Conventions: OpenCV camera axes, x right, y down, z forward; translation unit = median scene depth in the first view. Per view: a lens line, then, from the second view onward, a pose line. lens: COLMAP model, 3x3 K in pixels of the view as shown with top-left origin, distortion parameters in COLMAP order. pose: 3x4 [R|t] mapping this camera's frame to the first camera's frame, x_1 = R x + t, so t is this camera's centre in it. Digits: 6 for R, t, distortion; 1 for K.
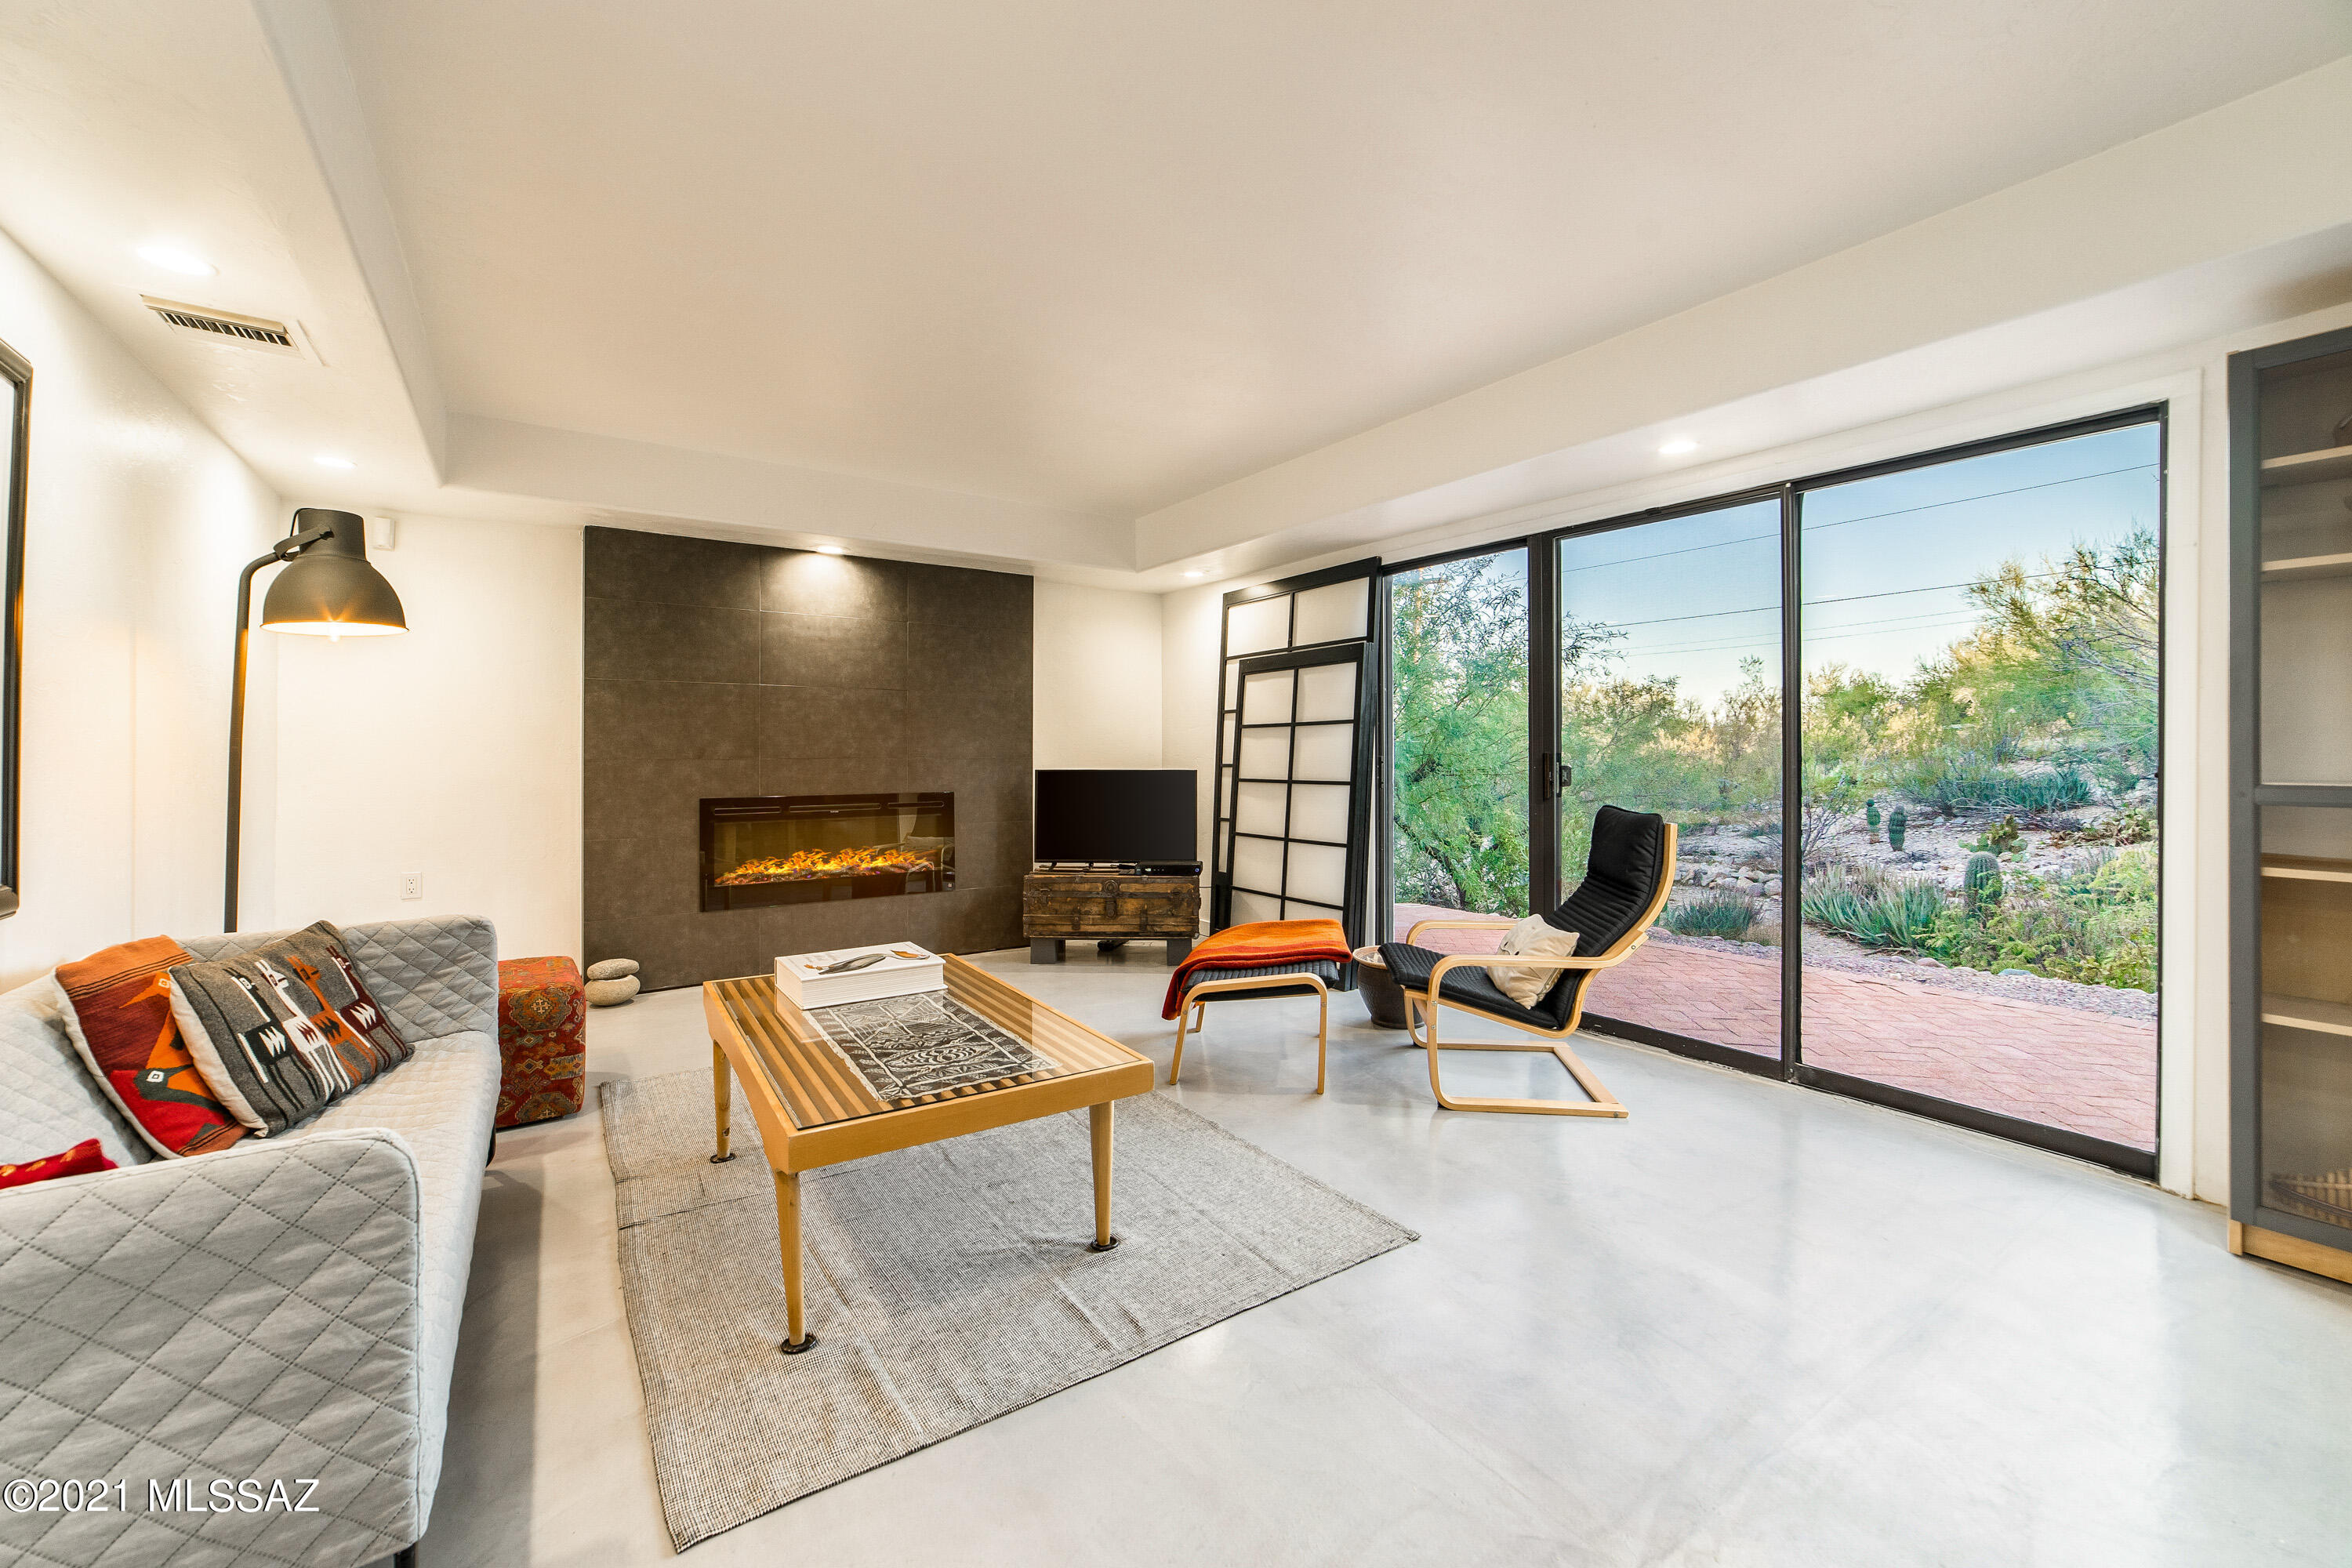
lens RADIAL K [[928.2, 0, 1159.1], [0, 928.2, 747.6], [0, 0, 1]] dist [-0.018651, 0.006057]
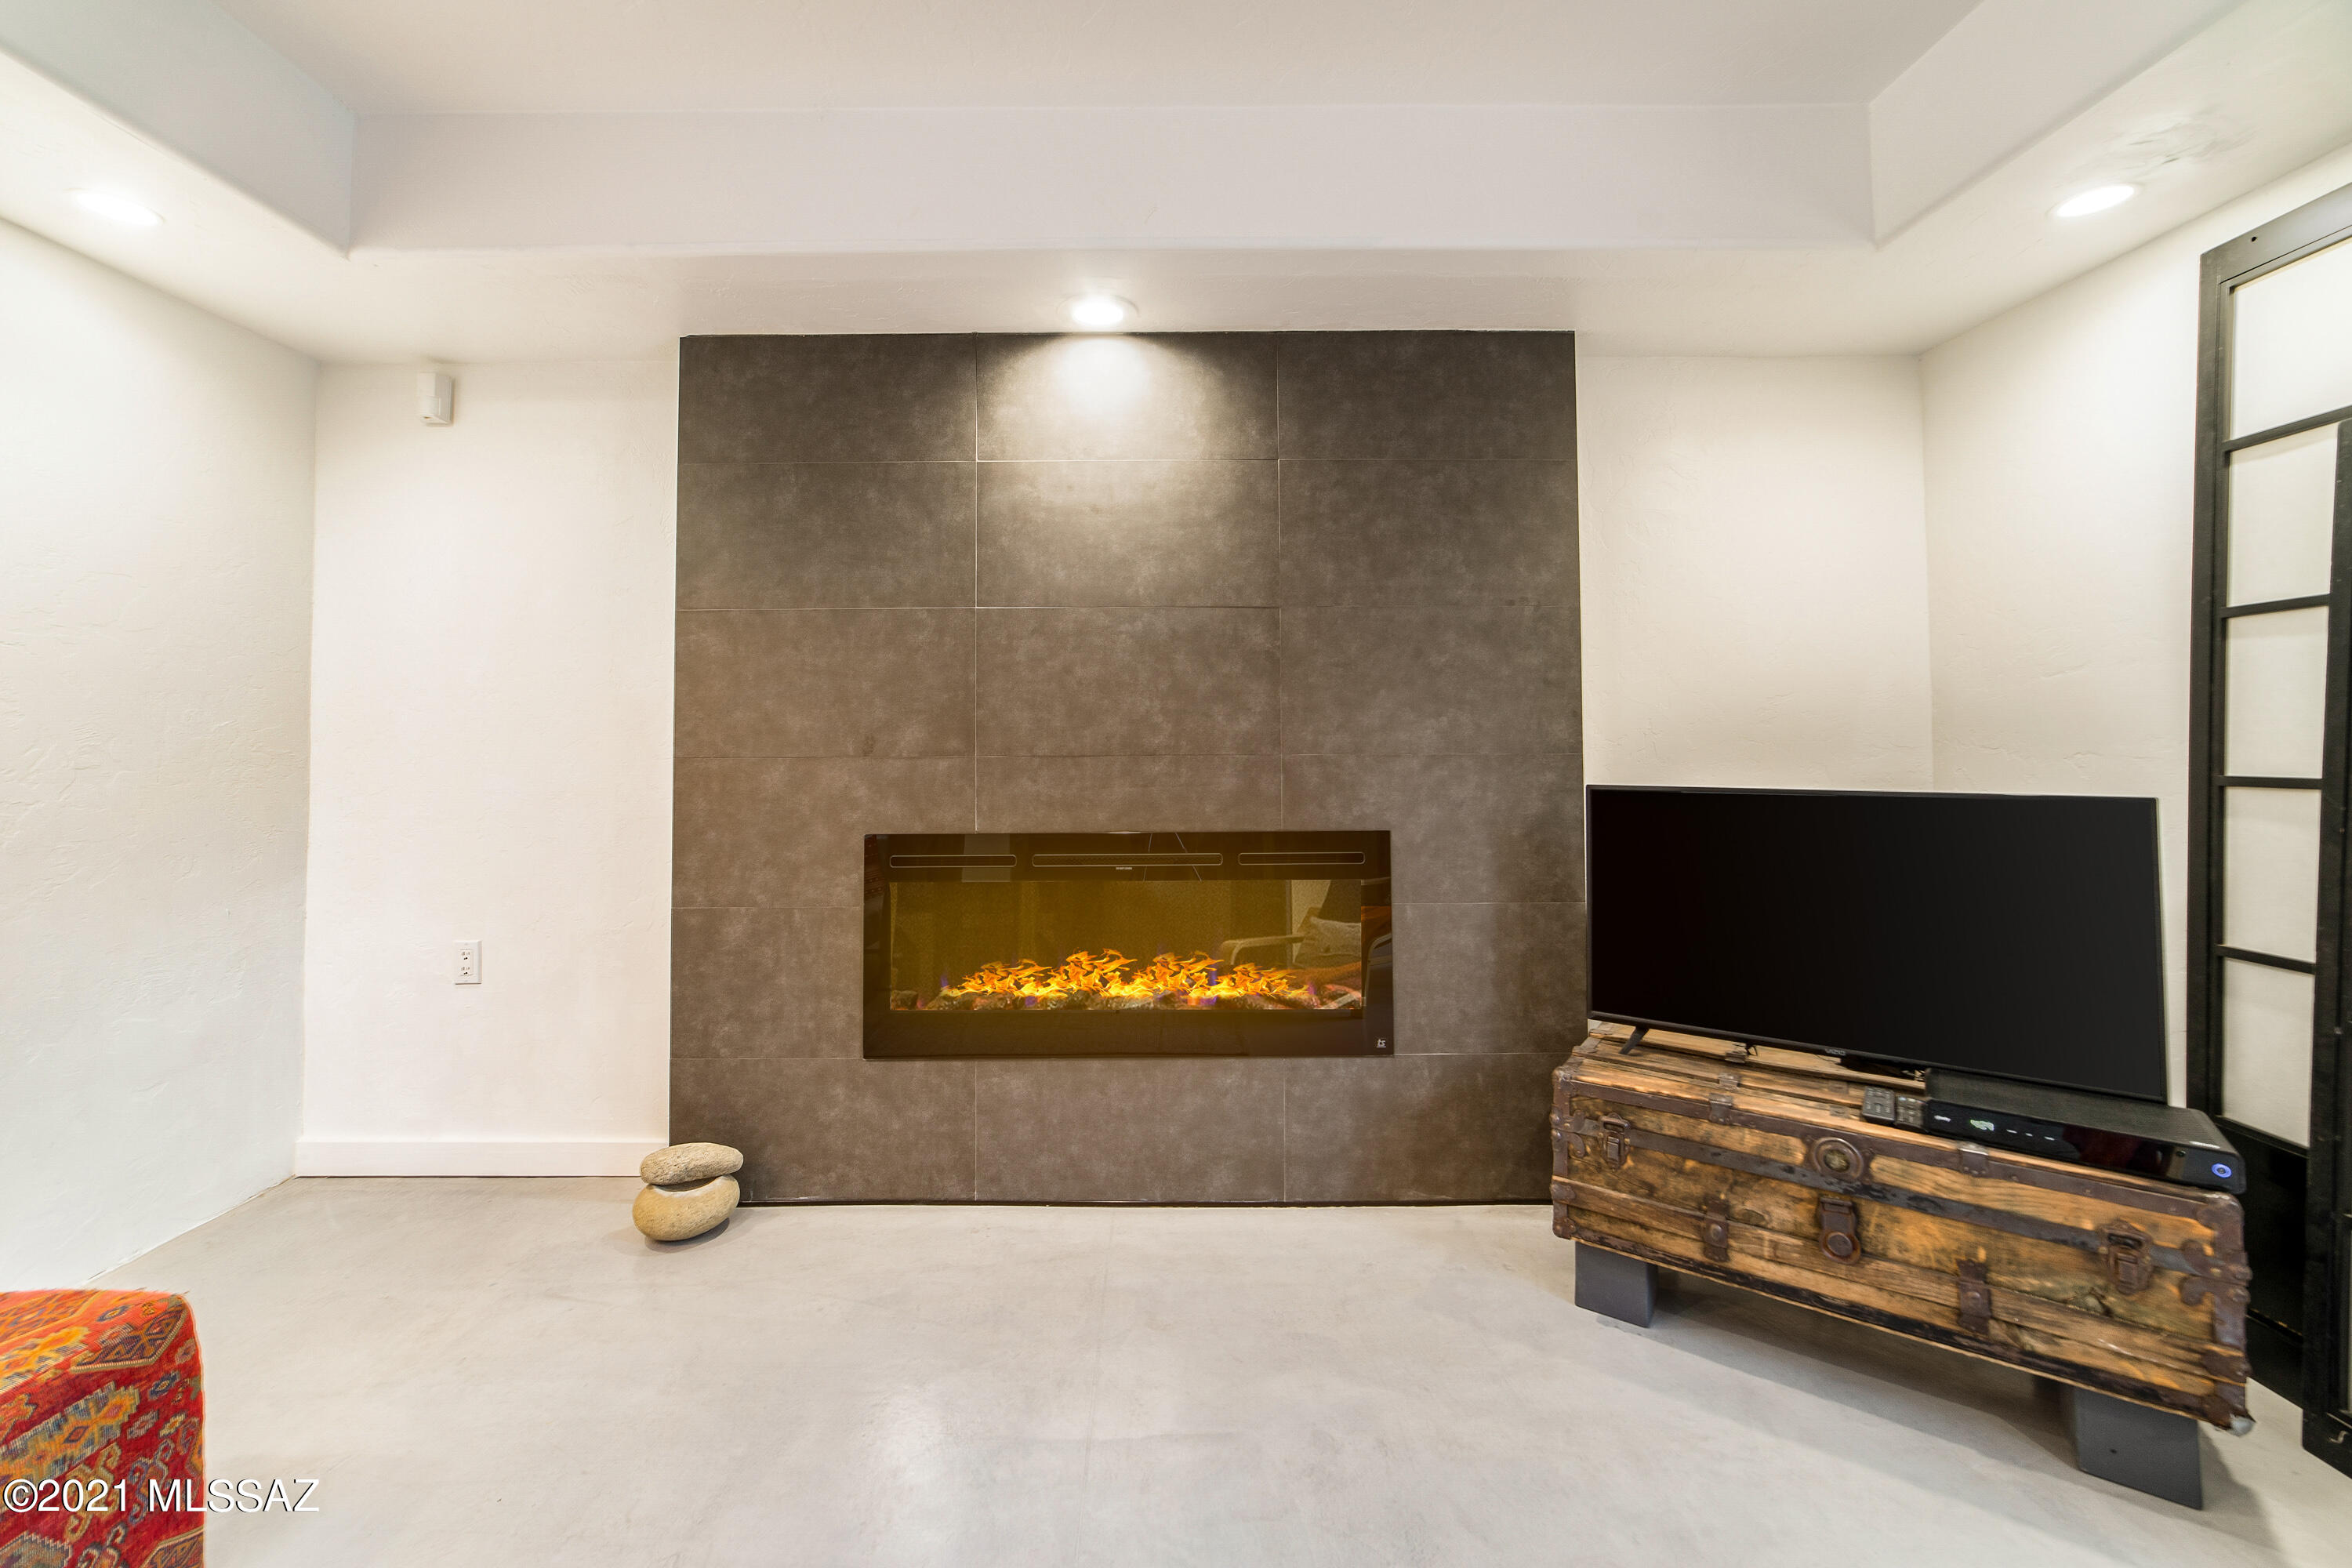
lens RADIAL K [[953.5, 0, 1148.9], [0, 953.5, 714.3], [0, 0, 1]] dist [-0.019054, 0.000461]
pose [[0.829191, -0.021700, -0.558545, -0.066739], [0.007738, 0.999596, -0.027347, 0.004017], [0.558912, 0.018354, 0.829024, 0.611046]]
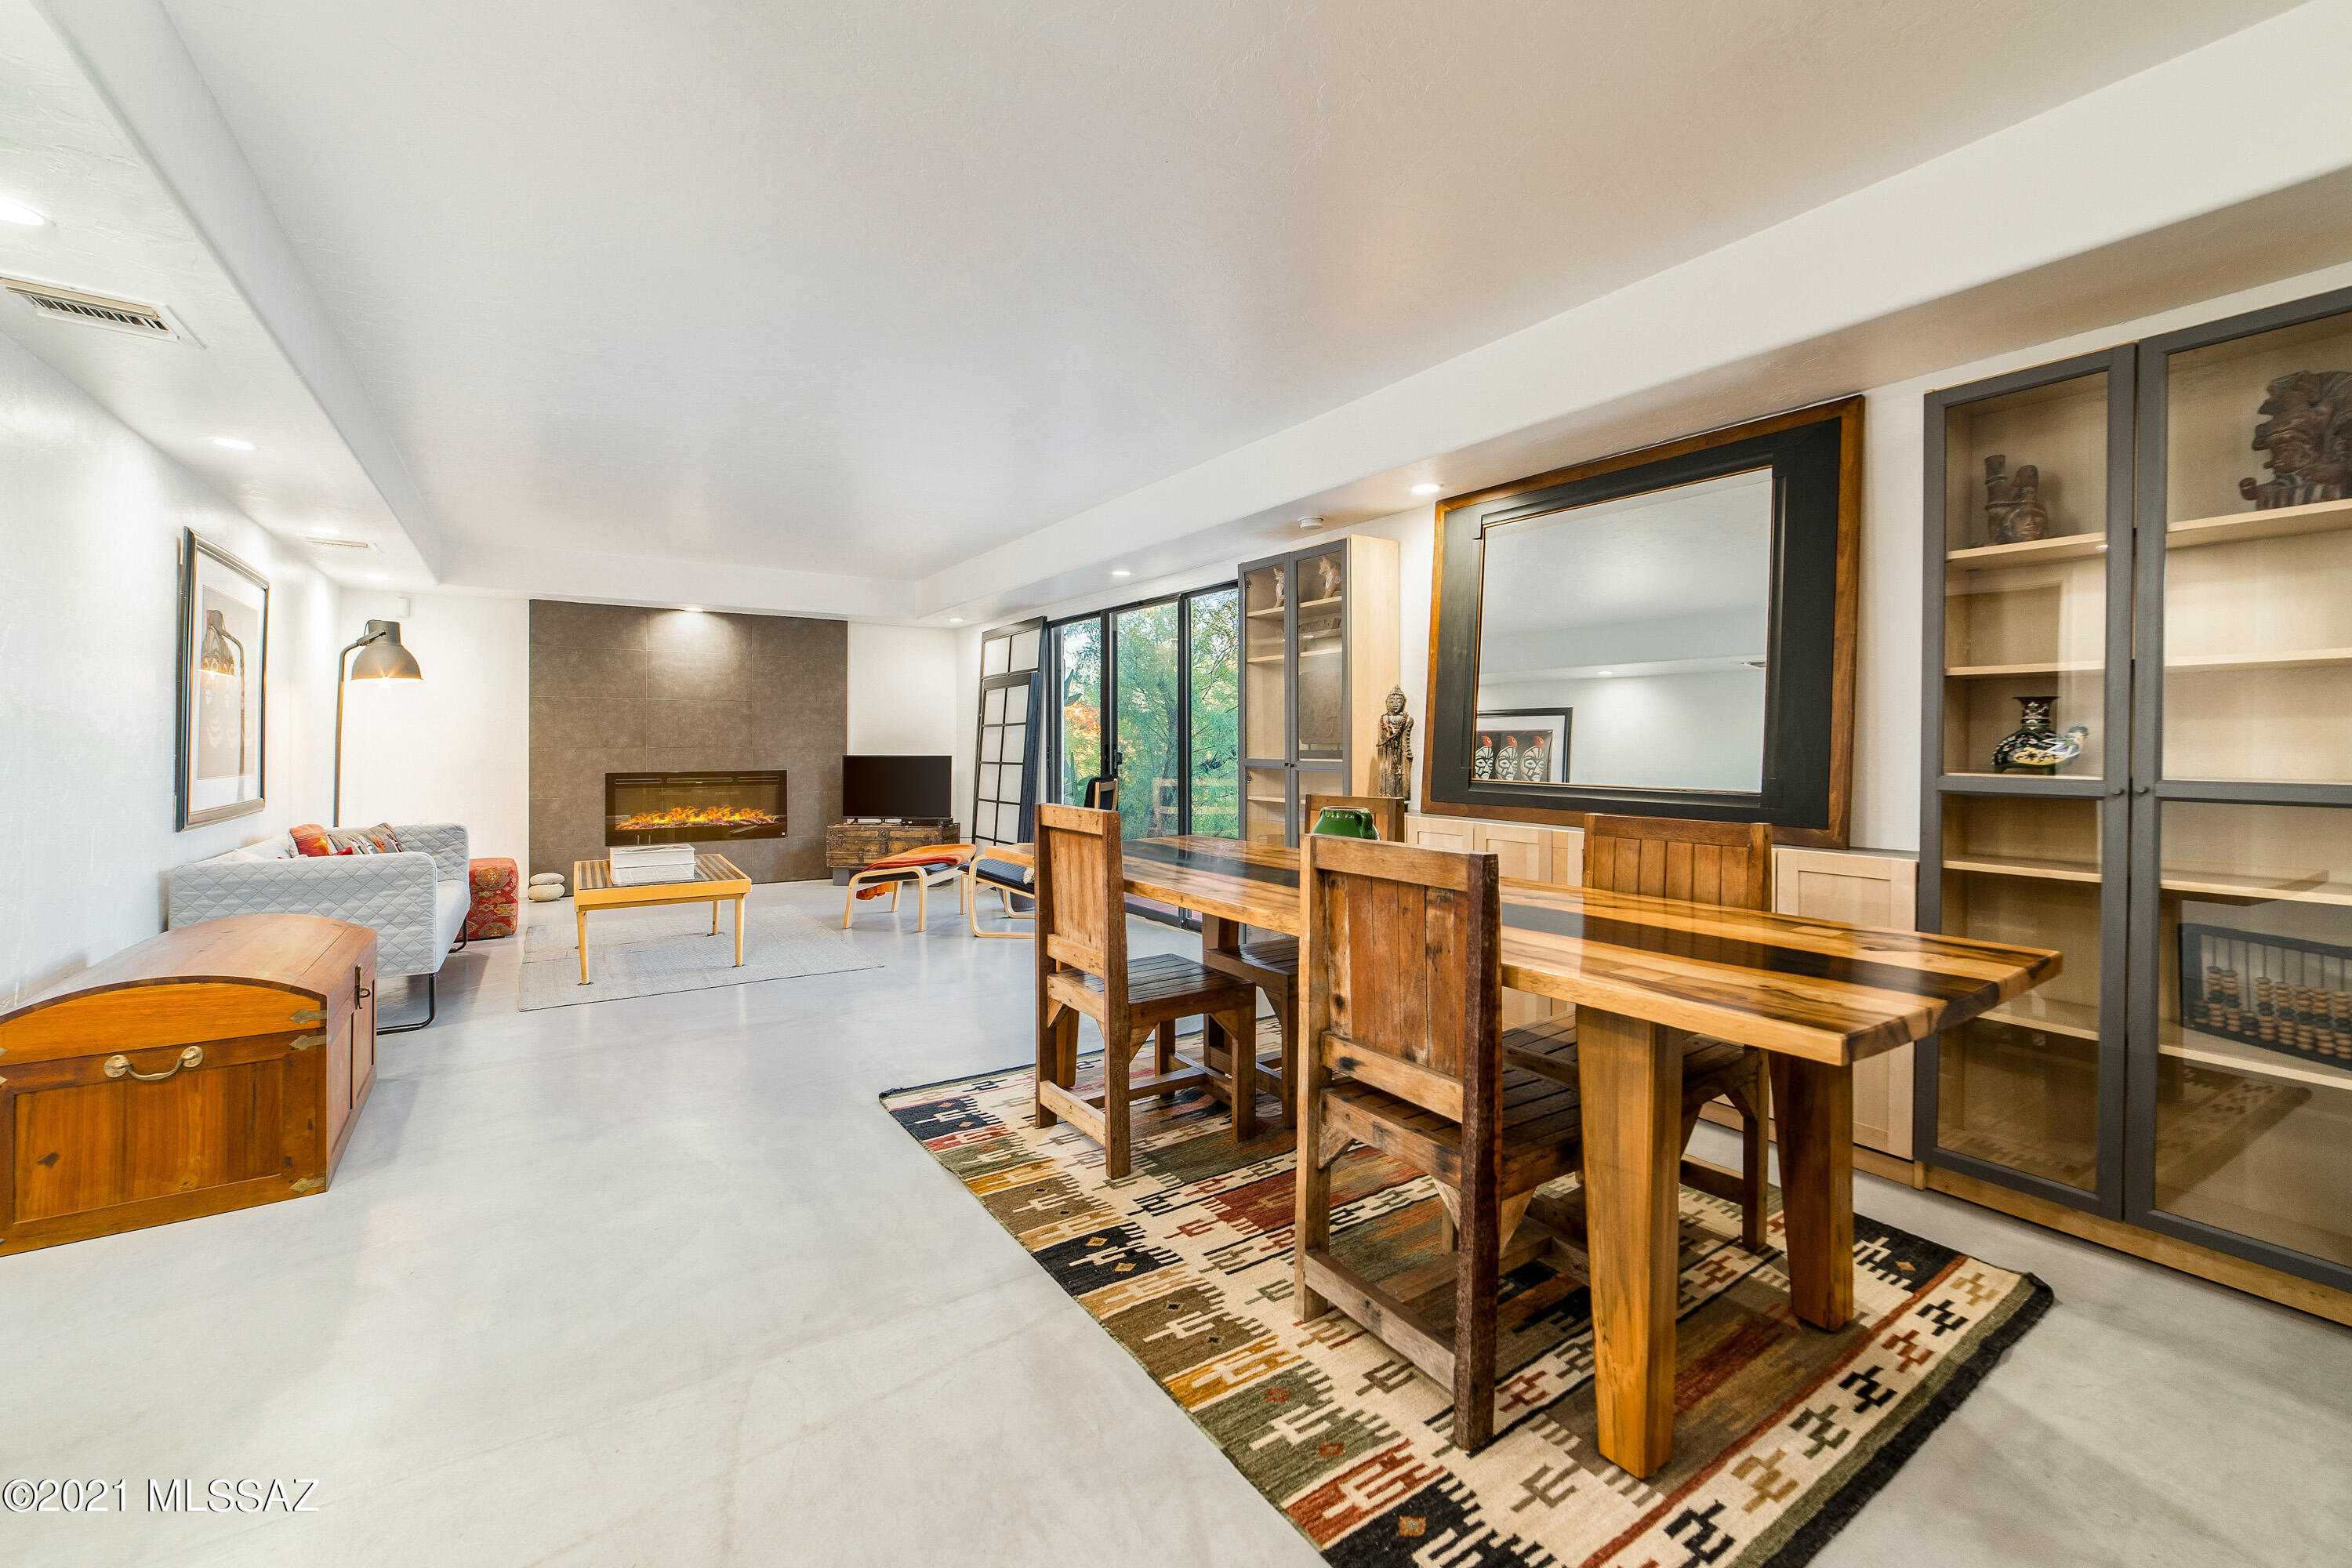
lens RADIAL K [[947.9, 0, 1147.5], [0, 947.9, 744.4], [0, 0, 1]] dist [-0.001804, 0.000114]
pose [[0.999843, 0.000934, -0.017715, 0.412161], [-0.000832, 0.999983, 0.005759, -0.002356], [0.017720, -0.005743, 0.999827, -0.535822]]
